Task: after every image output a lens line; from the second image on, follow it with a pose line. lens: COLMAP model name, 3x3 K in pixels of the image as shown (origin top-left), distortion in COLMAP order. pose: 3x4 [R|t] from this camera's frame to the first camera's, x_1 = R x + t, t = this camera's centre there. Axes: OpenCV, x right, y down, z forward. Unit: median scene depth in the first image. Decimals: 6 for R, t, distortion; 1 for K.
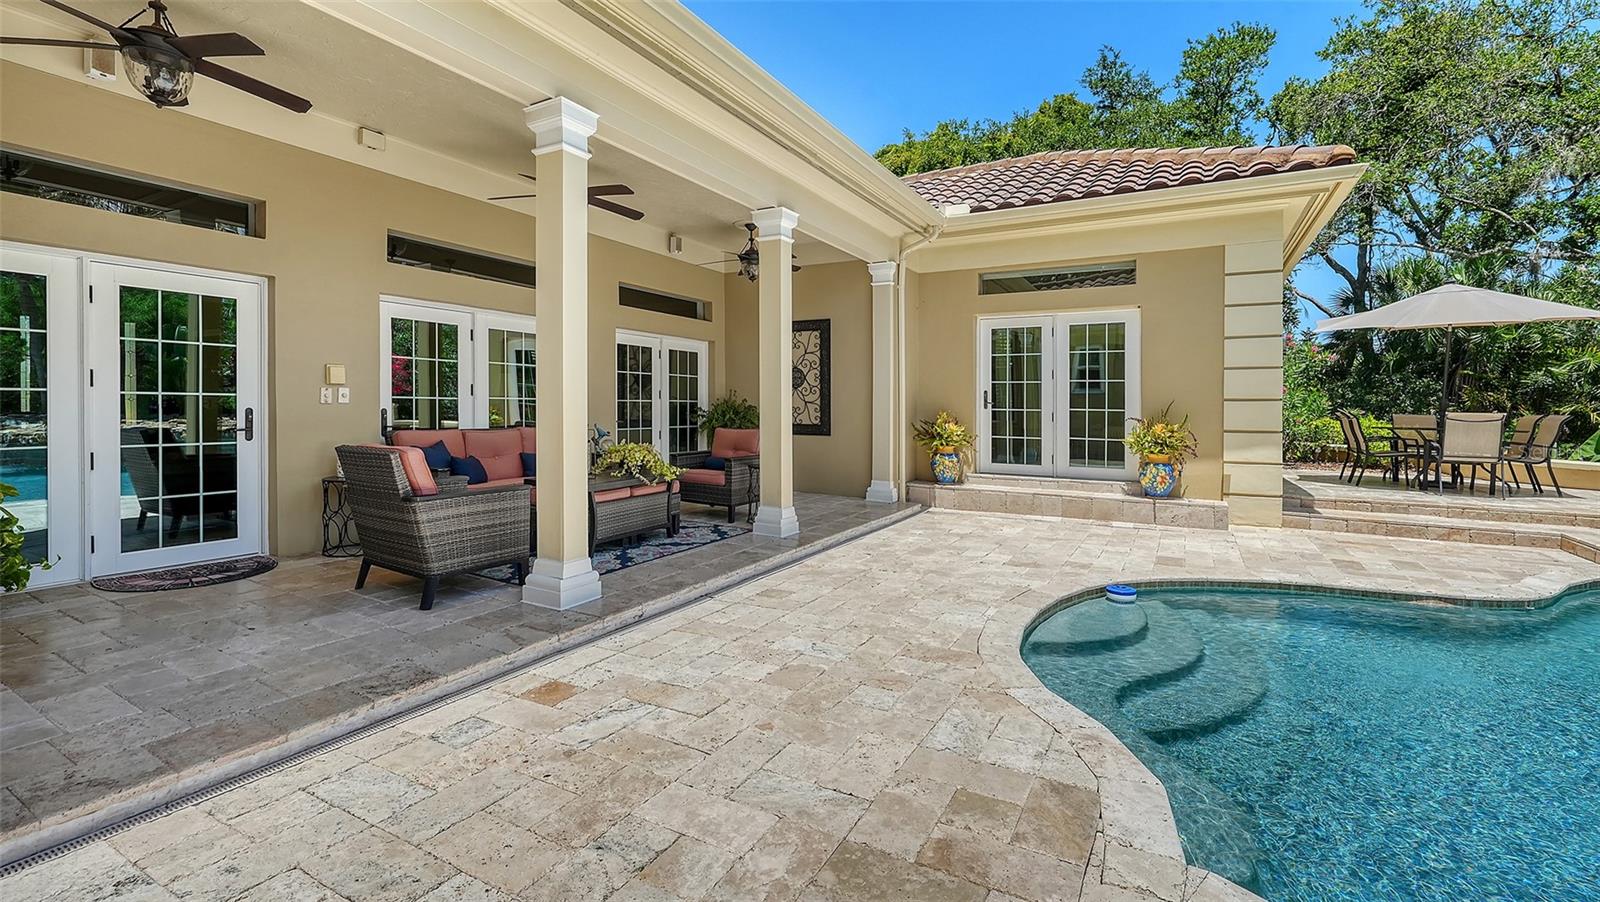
lens RADIAL K [[677.7, 0, 794.8], [0, 677.7, 394.5], [0, 0, 1]] dist [0.000734, -0.000555]
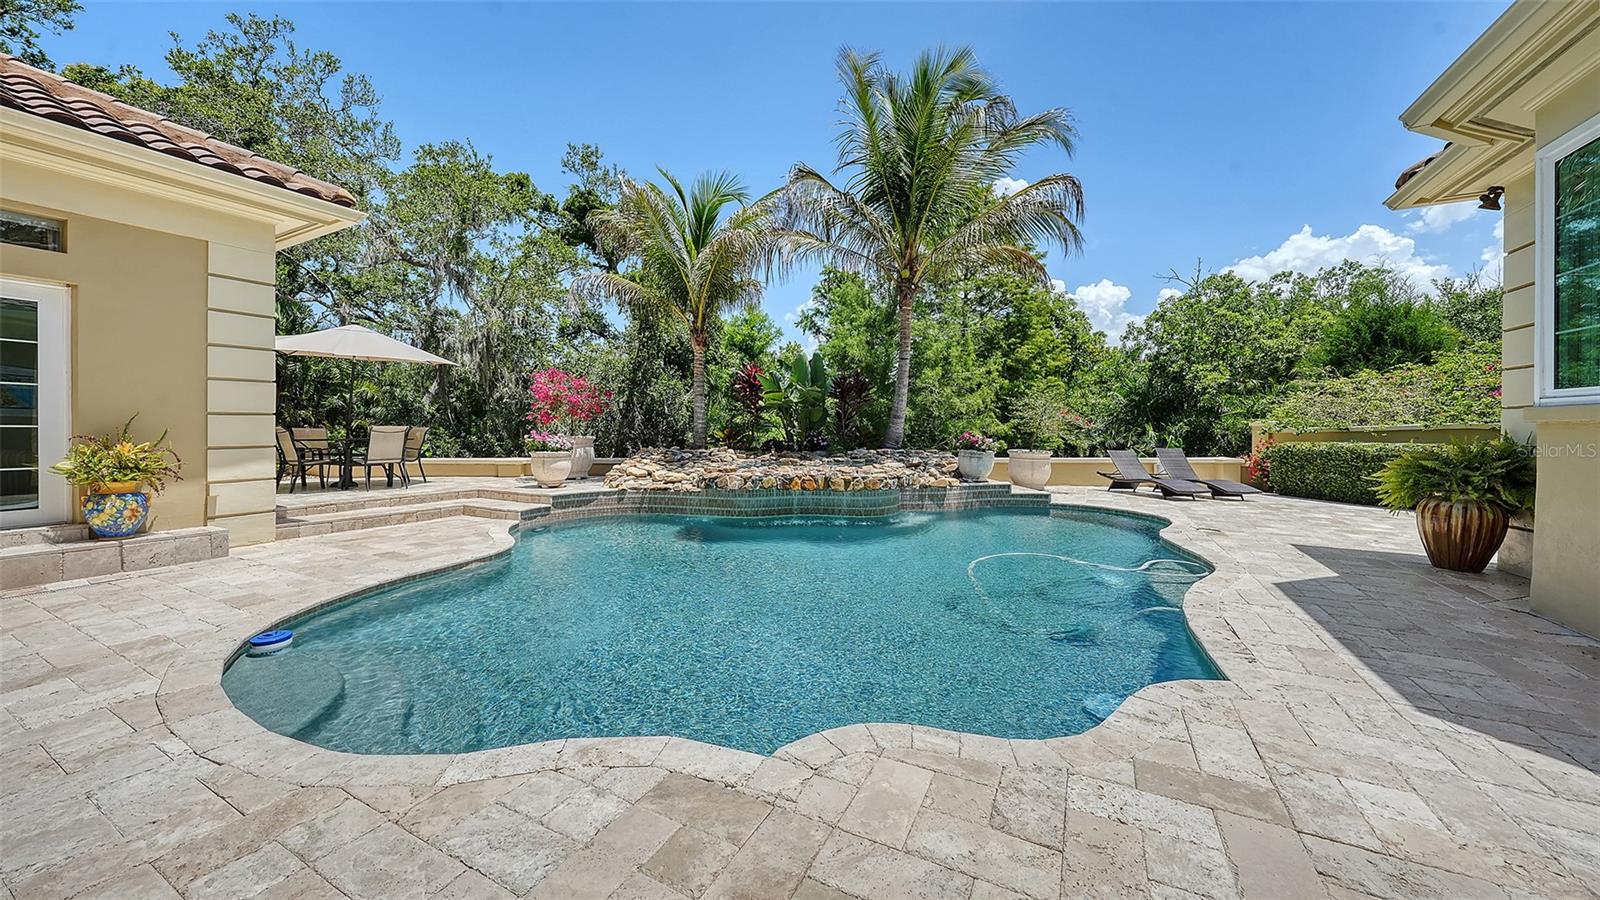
lens RADIAL K [[560.5, 0, 798.4], [0, 560.5, 427.4], [0, 0, 1]] dist [-0.002530, -0.000700]
pose [[-0.031190, -0.007897, 0.999482, -0.126281], [-0.019965, 0.999774, 0.007277, 0.004595], [-0.999314, -0.019727, -0.031340, 0.227825]]
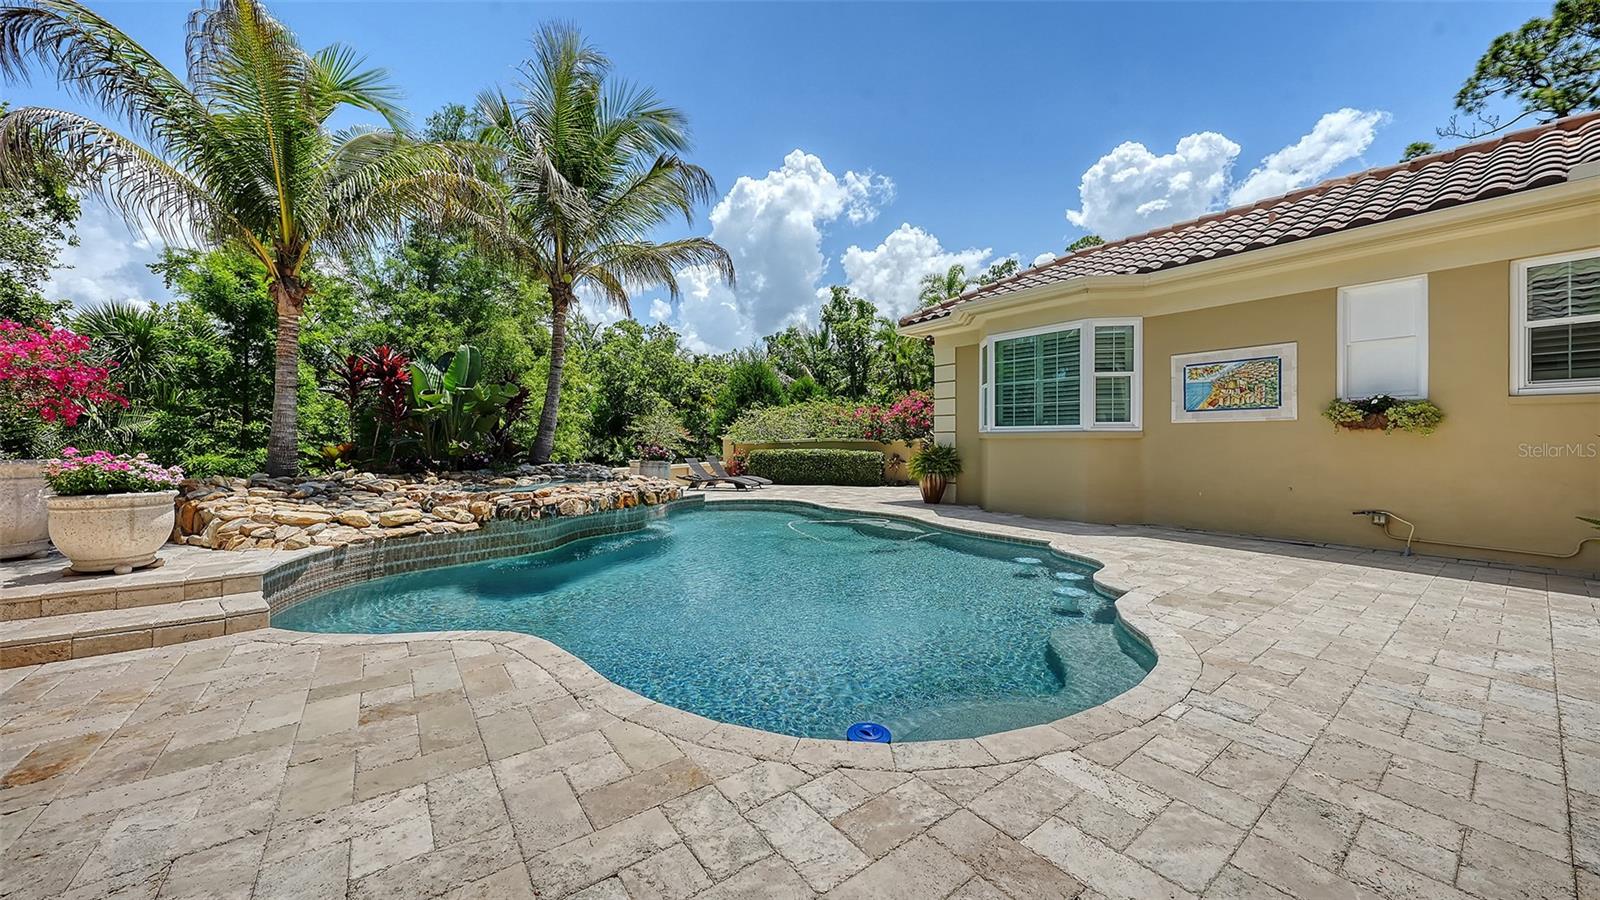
lens RADIAL K [[560.5, 0, 791.1], [0, 560.5, 438.7], [0, 0, 1]] dist [-0.002530, -0.000700]
pose [[-0.918085, -0.006317, 0.396334, 0.239727], [-0.014414, 0.999744, -0.017455, 0.020415], [-0.396122, -0.021738, -0.917941, 0.923777]]
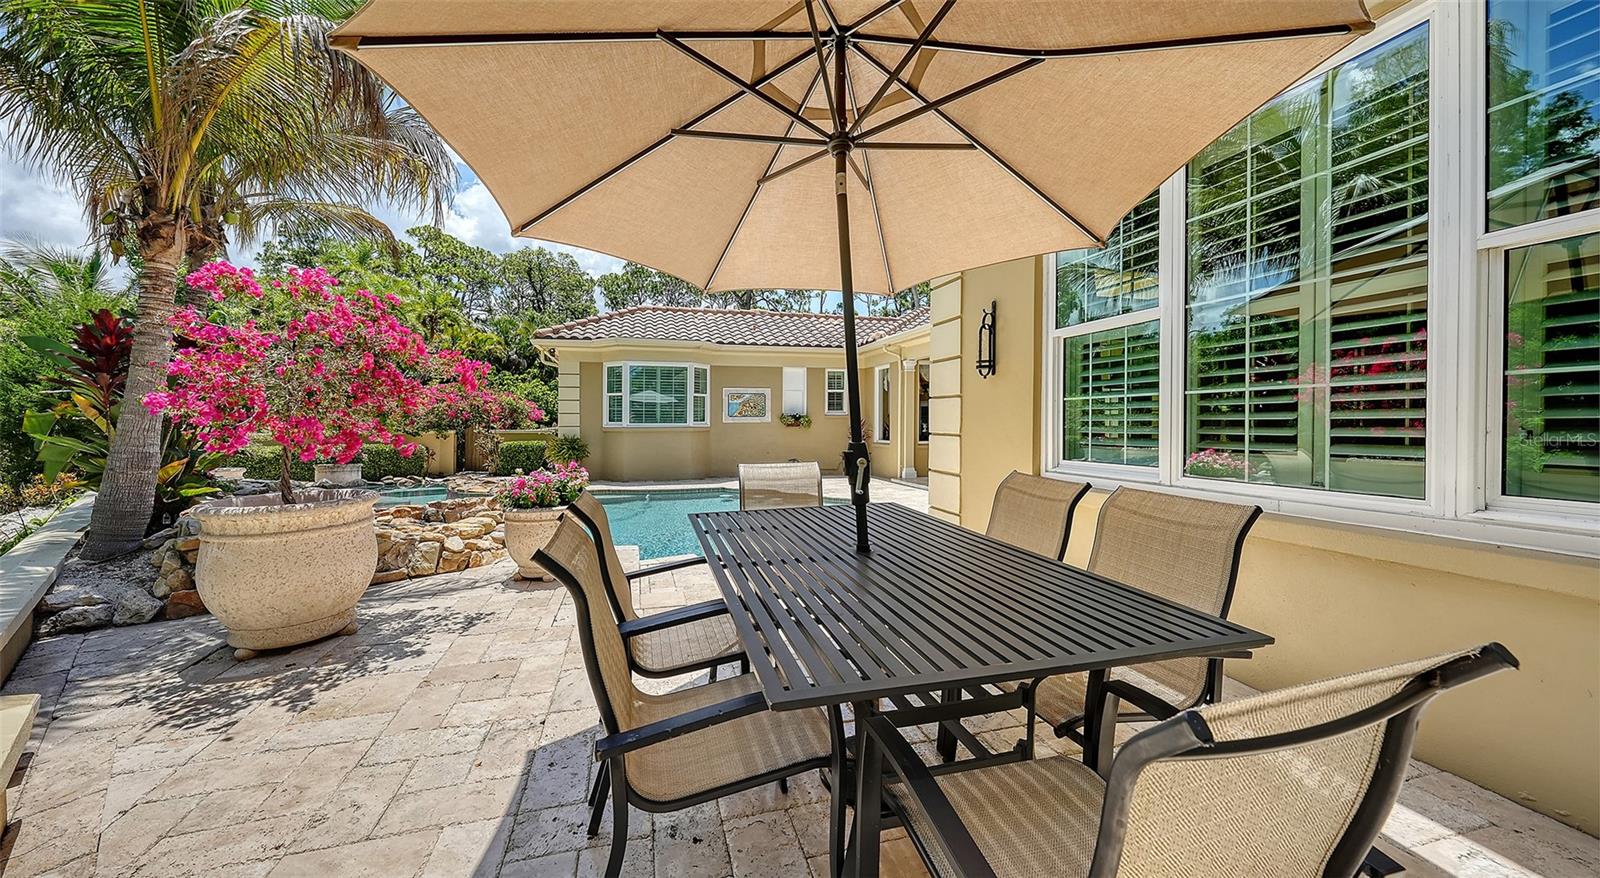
lens RADIAL K [[560.5, 0, 778.9], [0, 560.5, 405.1], [0, 0, 1]] dist [-0.002530, -0.000700]
pose [[-0.722573, -0.027439, -0.690750, 1.259960], [0.011377, 0.998605, -0.051568, 0.005759], [0.691201, -0.045120, -0.721252, 1.274941]]
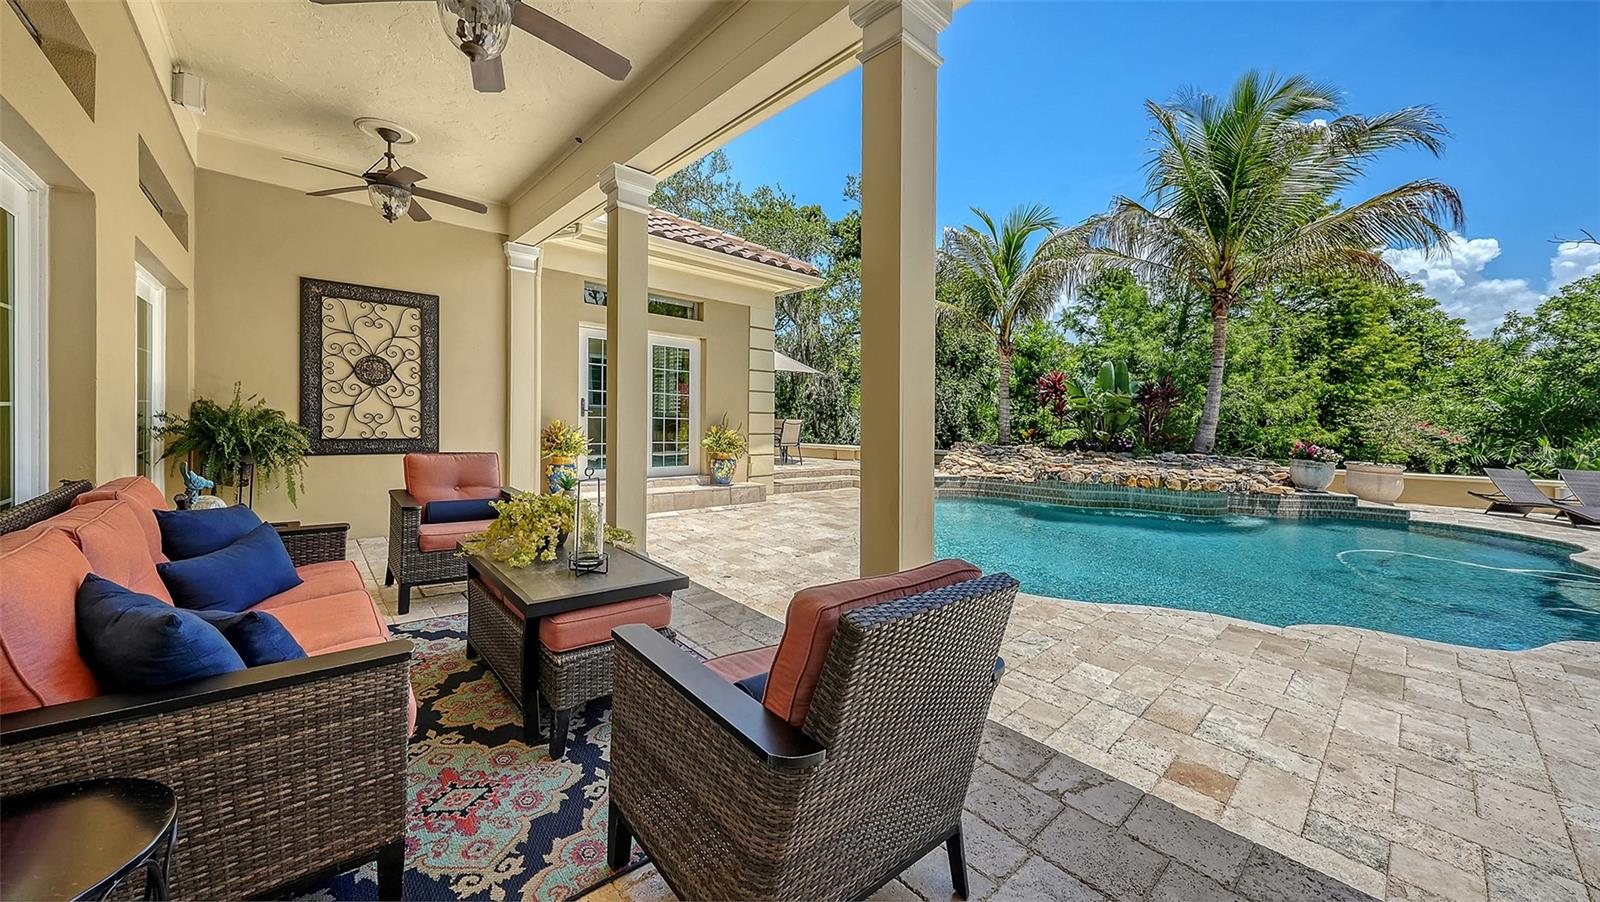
lens RADIAL K [[561.8, 0, 803.5], [0, 561.8, 404.5], [0, 0, 1]] dist [-0.000987, -0.000873]
pose [[0.321438, 0.018800, 0.946744, -0.456552], [-0.047245, 0.998876, -0.003795, -0.010217], [-0.945751, -0.043509, 0.321965, 0.472166]]
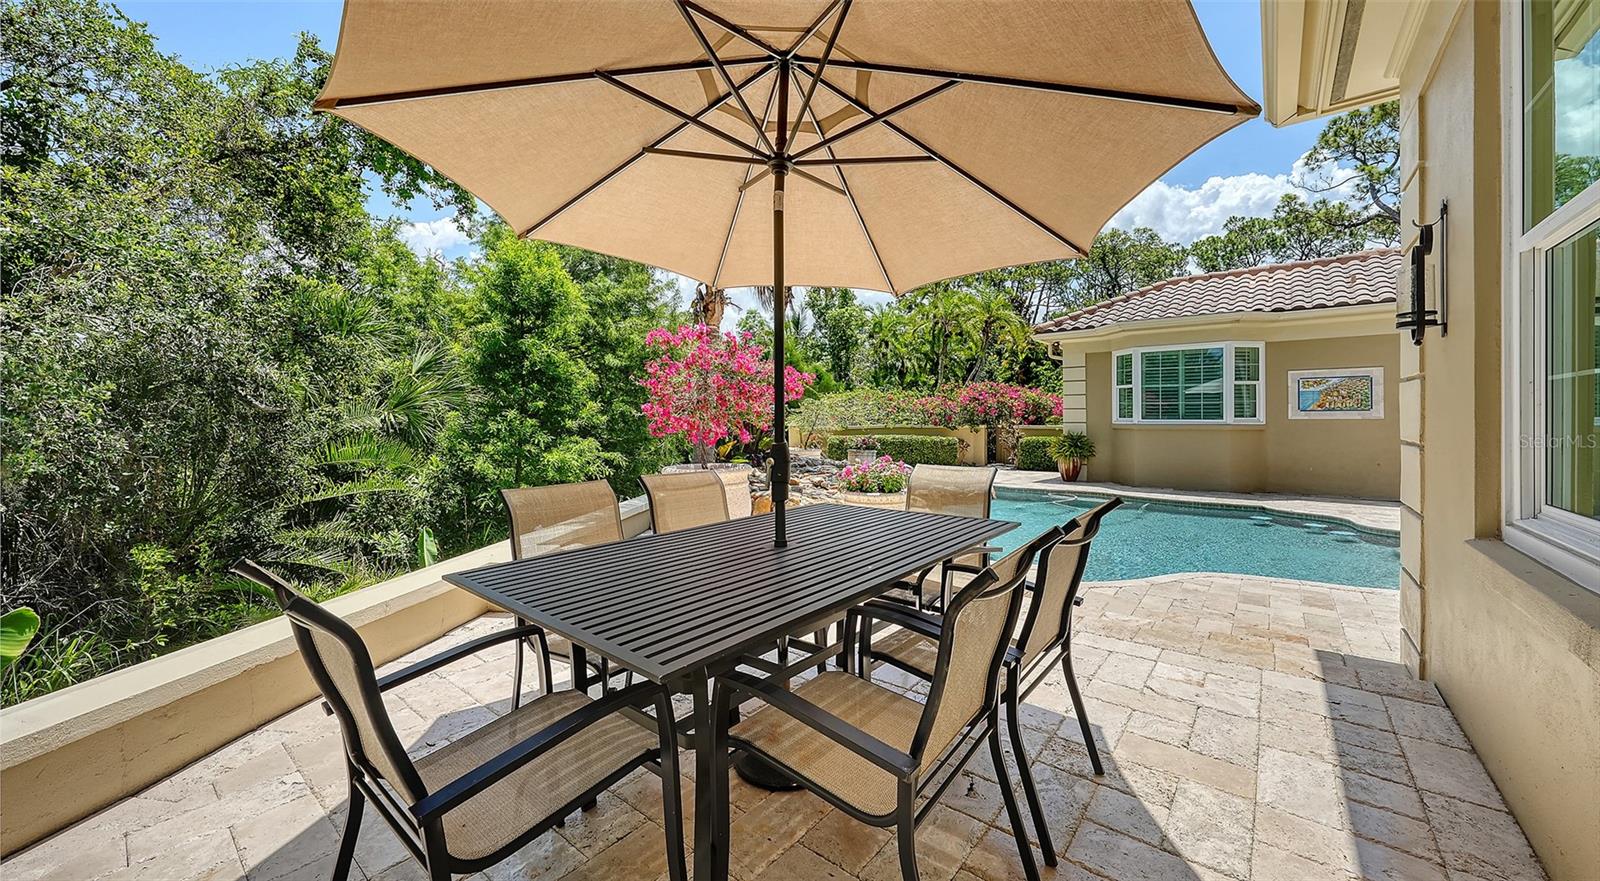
lens RADIAL K [[577.3, 0, 799.6], [0, 577.3, 420.7], [0, 0, 1]] dist [-0.001817, -0.000811]
pose [[-0.985126, -0.008023, 0.171649, 1.009324], [-0.010785, 0.999827, -0.015166, 0.003057], [-0.171497, -0.016791, -0.985042, 1.385375]]
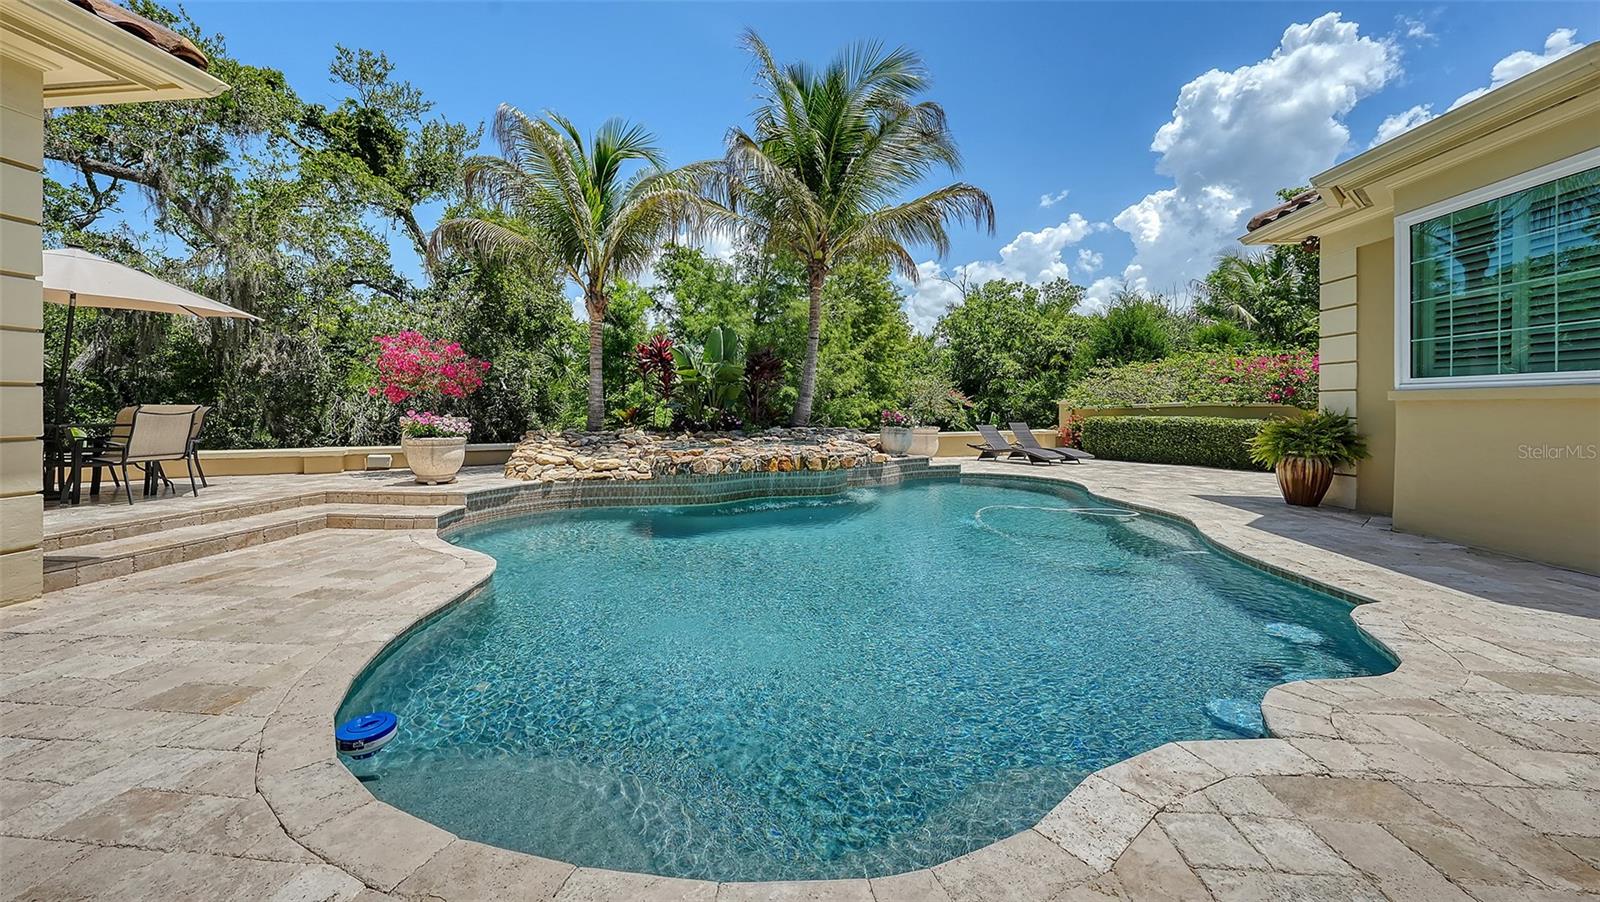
lens RADIAL K [[561.8, 0, 799.8], [0, 561.8, 396.6], [0, 0, 1]] dist [-0.000987, -0.000873]
pose [[-0.406679, 0.008591, 0.913531, -0.012271], [-0.019262, 0.999653, -0.017976, 0.013214], [-0.913368, -0.024907, -0.406372, 0.538325]]
